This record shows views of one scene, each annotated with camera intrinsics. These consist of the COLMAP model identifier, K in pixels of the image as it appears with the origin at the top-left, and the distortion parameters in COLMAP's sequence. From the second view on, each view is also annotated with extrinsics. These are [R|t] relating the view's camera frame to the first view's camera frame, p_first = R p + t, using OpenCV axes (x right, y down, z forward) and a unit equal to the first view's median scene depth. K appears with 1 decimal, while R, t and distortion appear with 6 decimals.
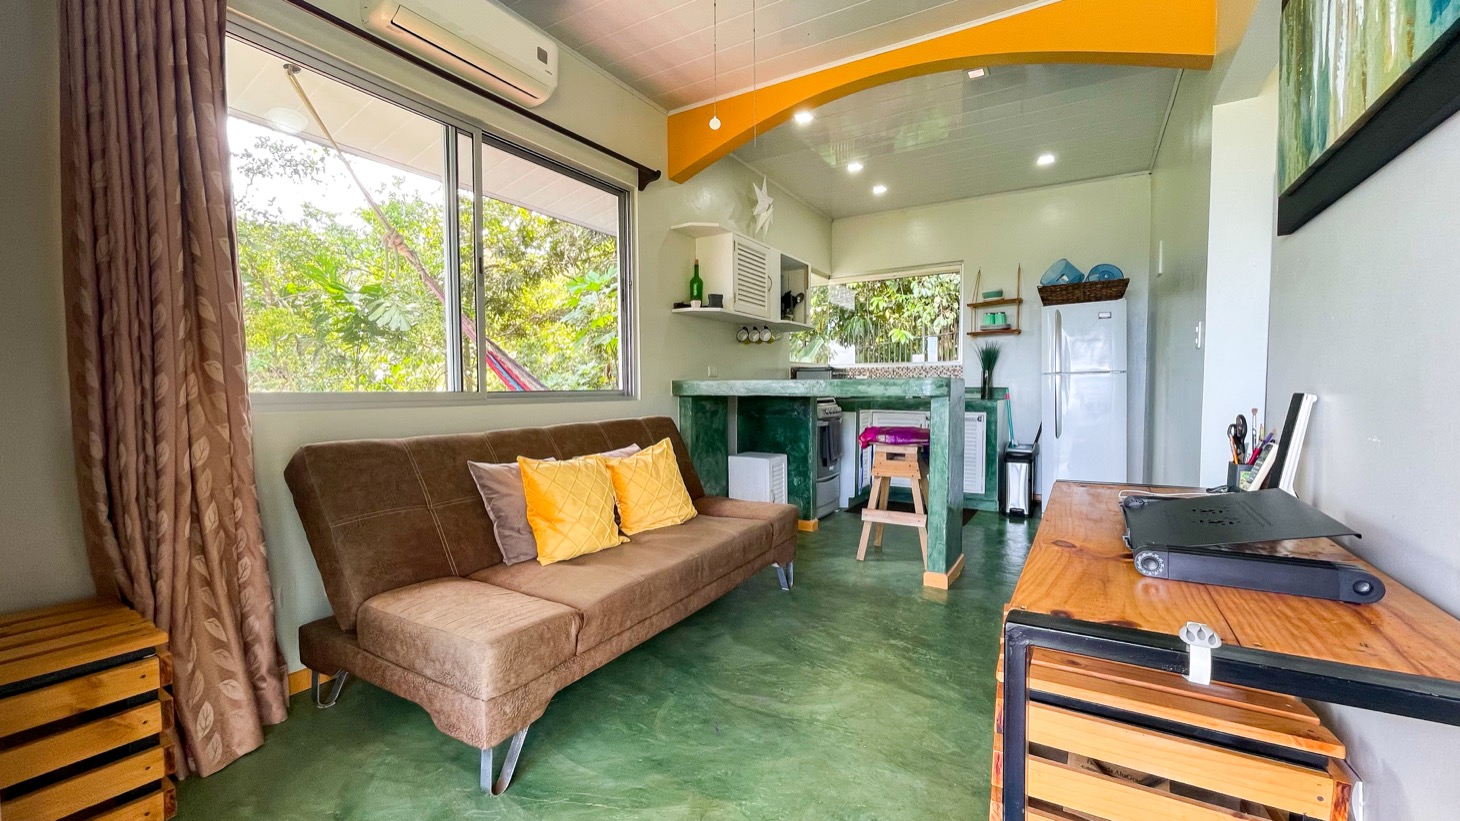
lens RADIAL K [[596.3, 0, 732.1], [0, 596.3, 416.6], [0, 0, 1]] dist [-0.001986, -0.000114]
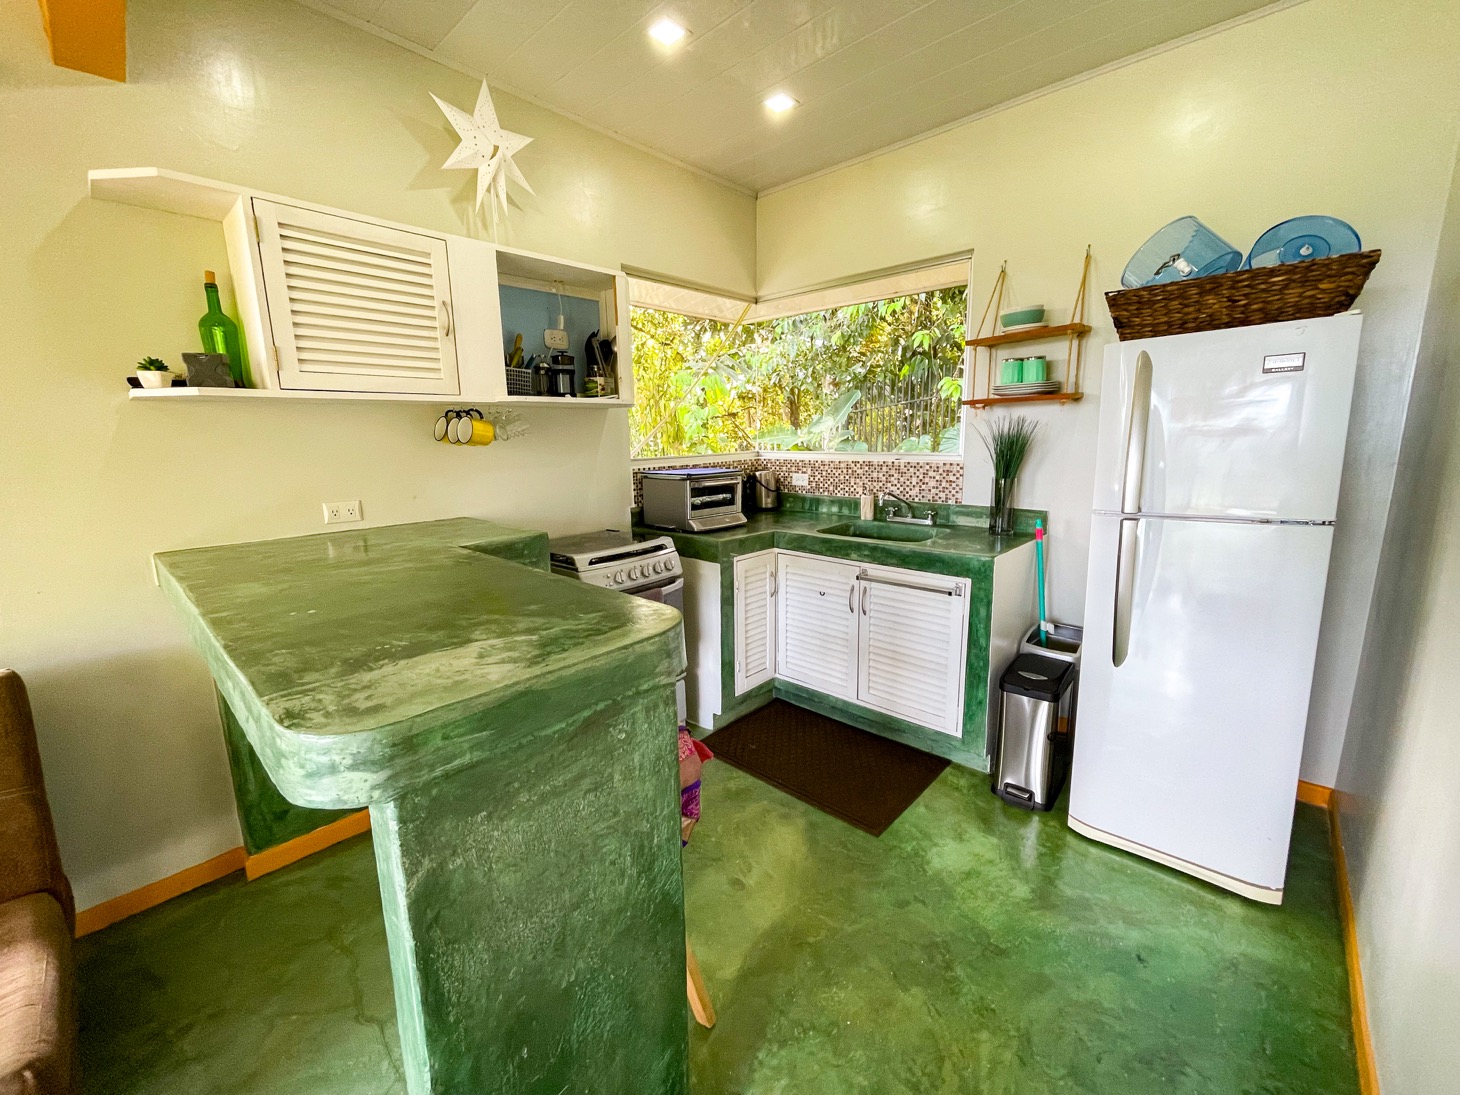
lens RADIAL K [[588.8, 0, 728.9], [0, 588.8, 541.9], [0, 0, 1]] dist [-0.002424, 0.000805]
pose [[0.979904, 0.023546, -0.198075, 0.324095], [0.004015, 0.990479, 0.137605, -0.099298], [0.199429, -0.135635, 0.970480, 0.503022]]
